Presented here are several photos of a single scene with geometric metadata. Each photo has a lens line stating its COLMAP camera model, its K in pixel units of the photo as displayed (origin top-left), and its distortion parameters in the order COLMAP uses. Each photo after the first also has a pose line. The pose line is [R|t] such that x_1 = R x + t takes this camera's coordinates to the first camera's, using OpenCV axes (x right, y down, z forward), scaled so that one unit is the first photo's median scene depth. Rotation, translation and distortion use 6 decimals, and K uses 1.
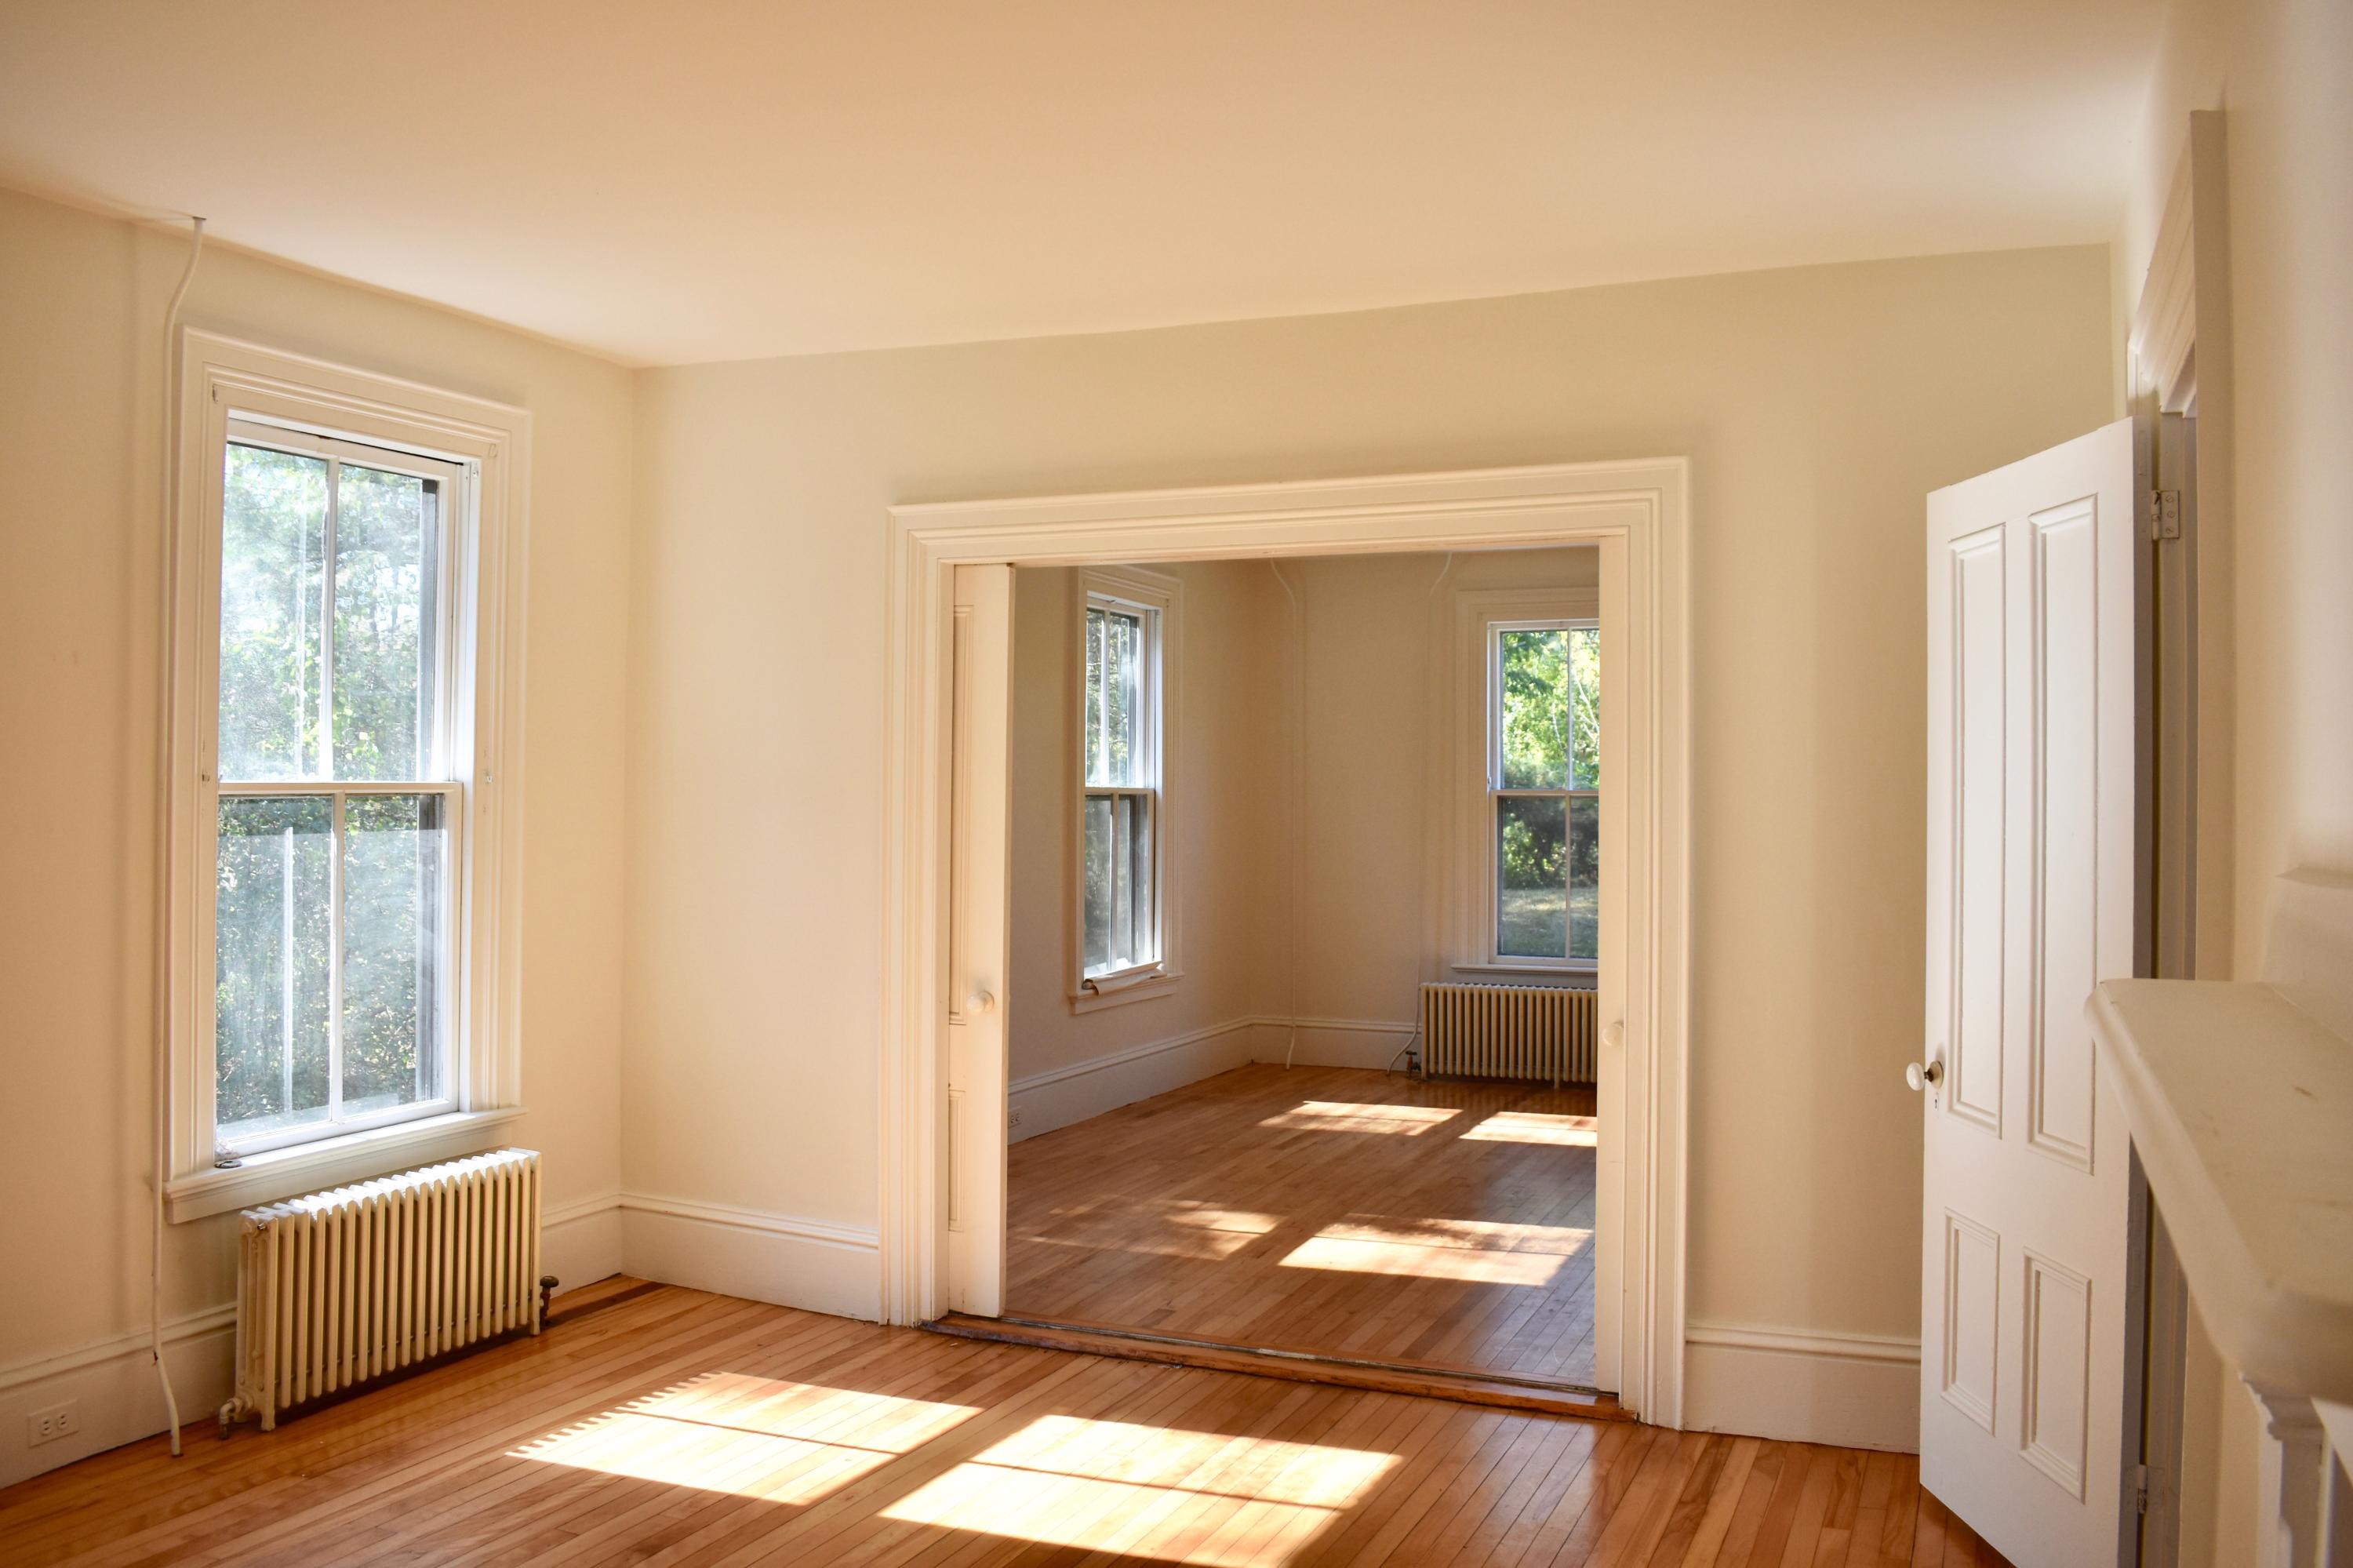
lens RADIAL K [[1866.9, 0, 1176.5], [0, 1866.9, 784.0], [0, 0, 1]] dist [-0.085291, 0.002557]
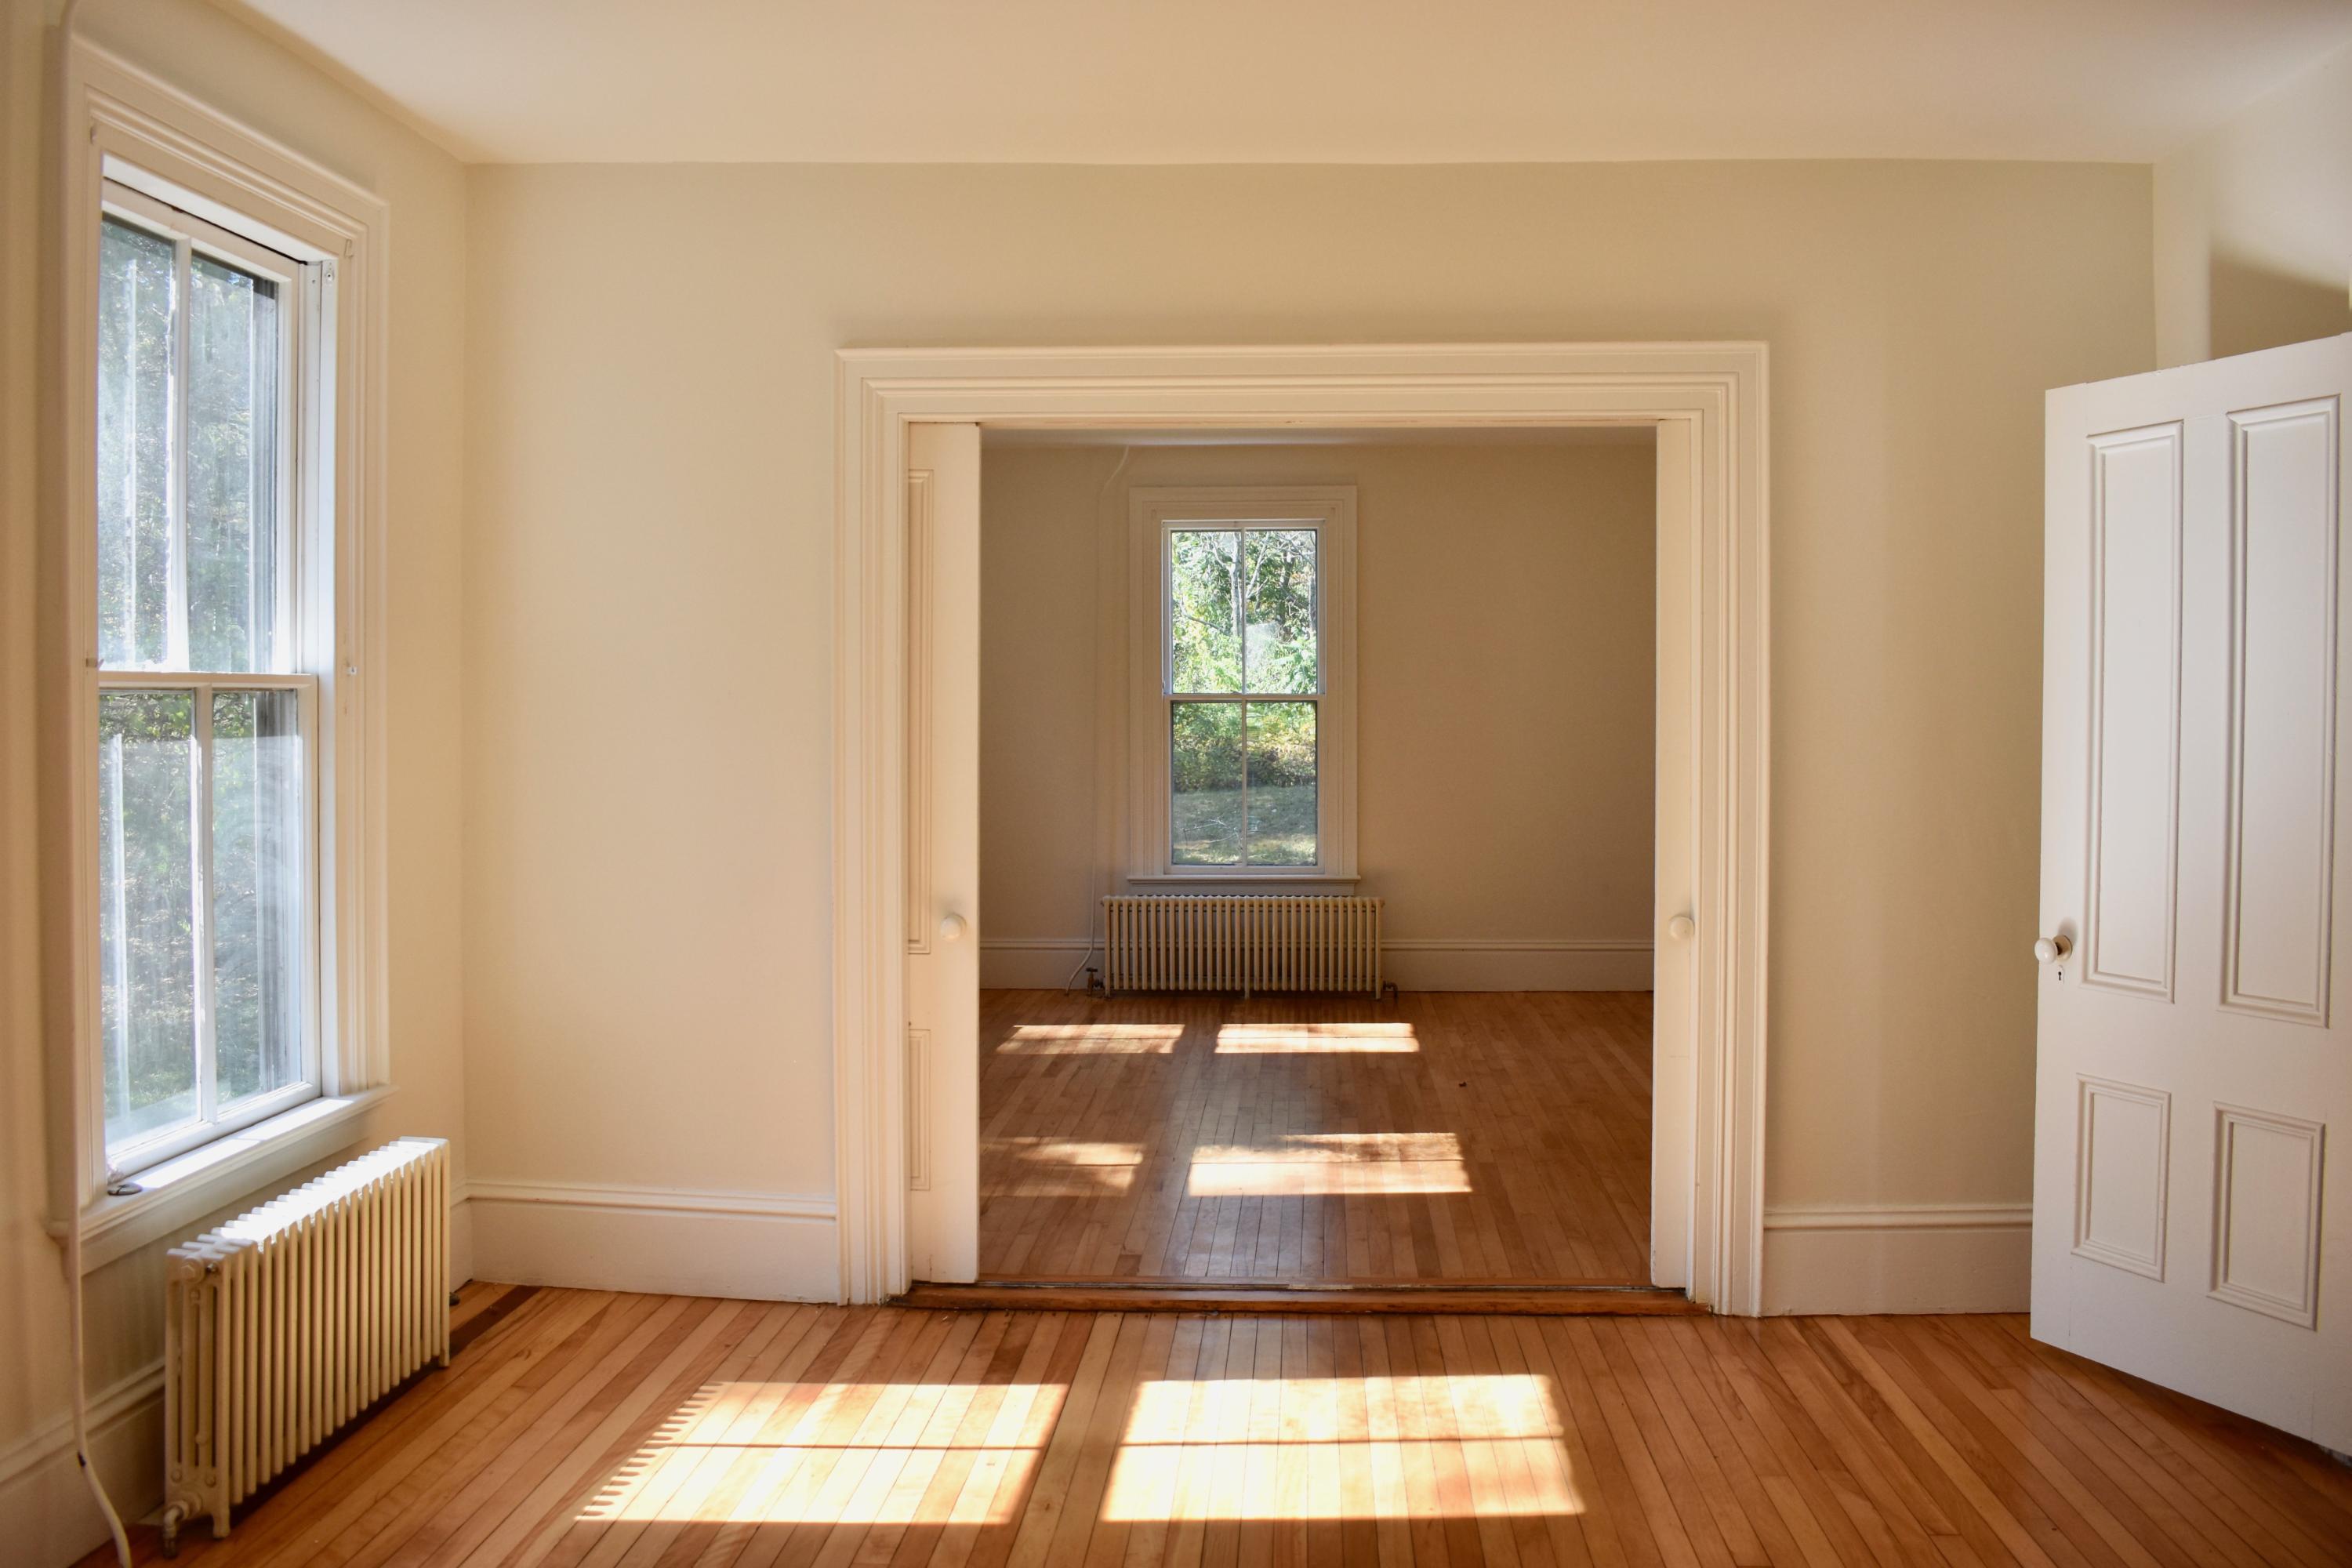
lens RADIAL K [[1915.6, 0, 1184.2], [0, 1915.6, 778.1], [0, 0, 1]] dist [-0.076673, -0.002863]
pose [[0.938289, -0.018038, 0.345381, -0.334289], [0.004084, 0.999147, 0.041087, 0.012052], [-0.345827, -0.037141, 0.937563, 0.133978]]
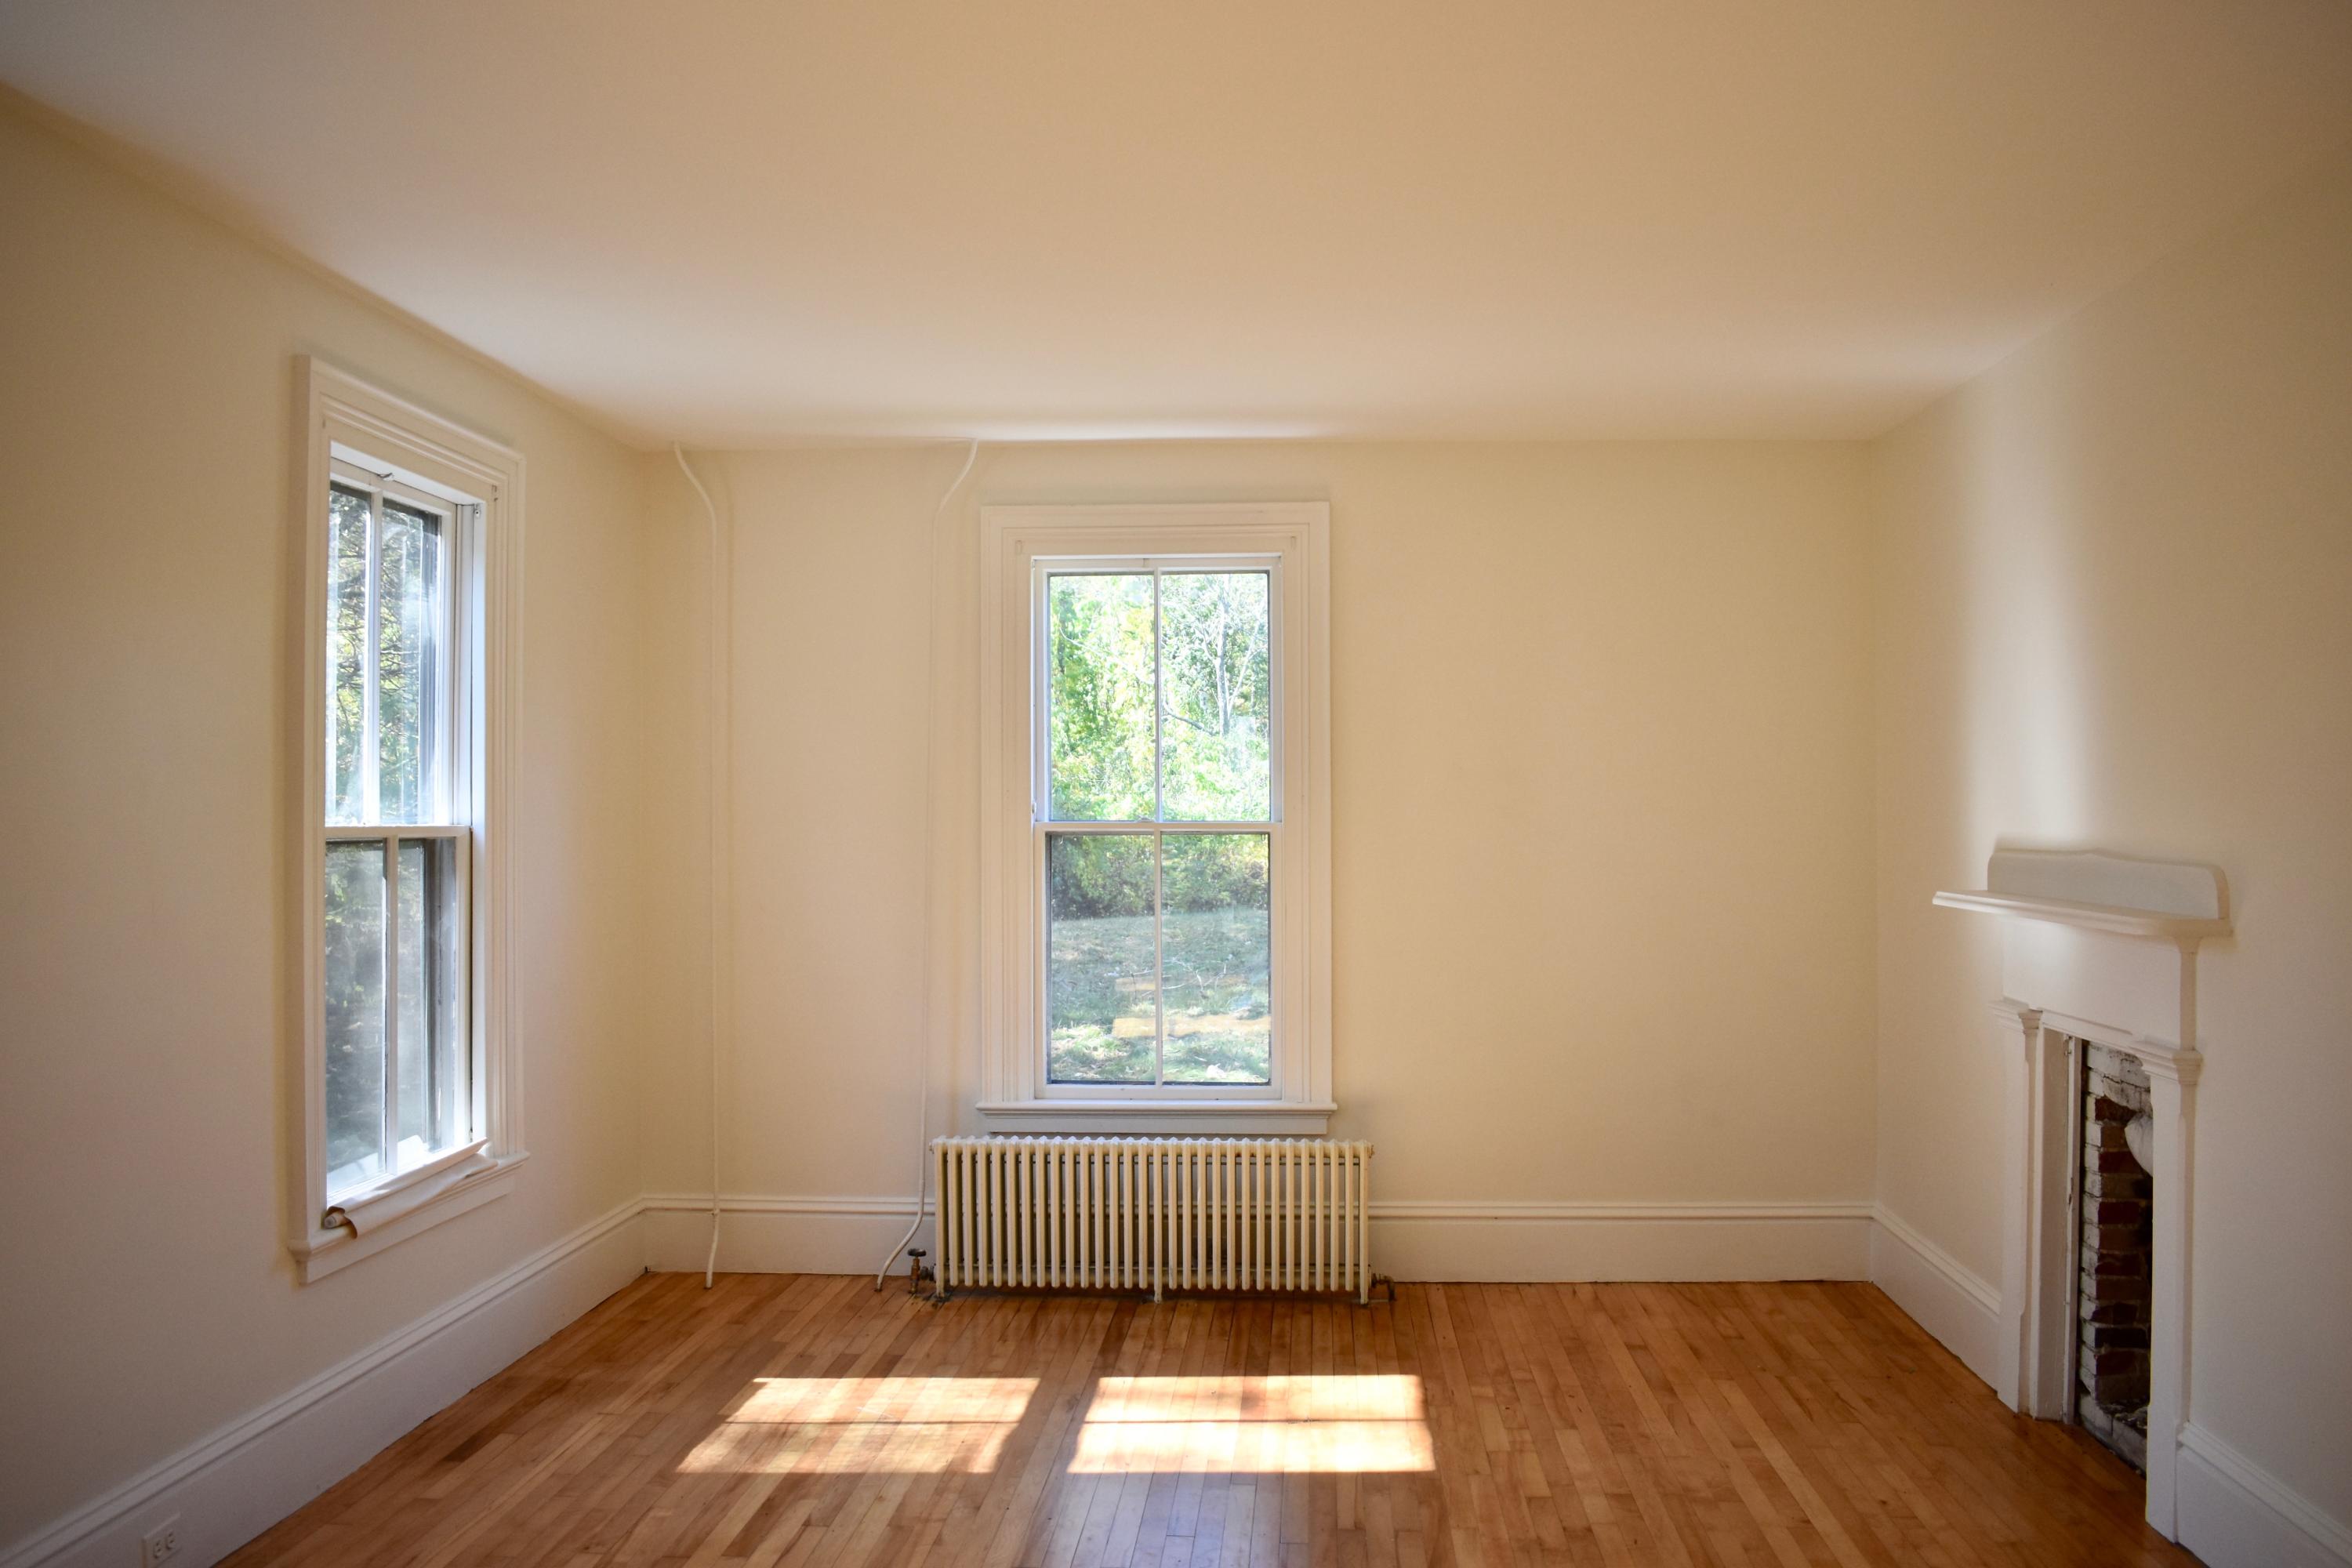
lens RADIAL K [[1866.1, 0, 1176.0], [0, 1866.1, 784.0], [0, 0, 1]] dist [-0.085291, 0.002557]
pose [[0.940725, -0.002355, 0.339161, -0.000475], [0.005169, 0.999959, -0.007394, -0.009499], [-0.339130, 0.008708, 0.940699, 0.794101]]
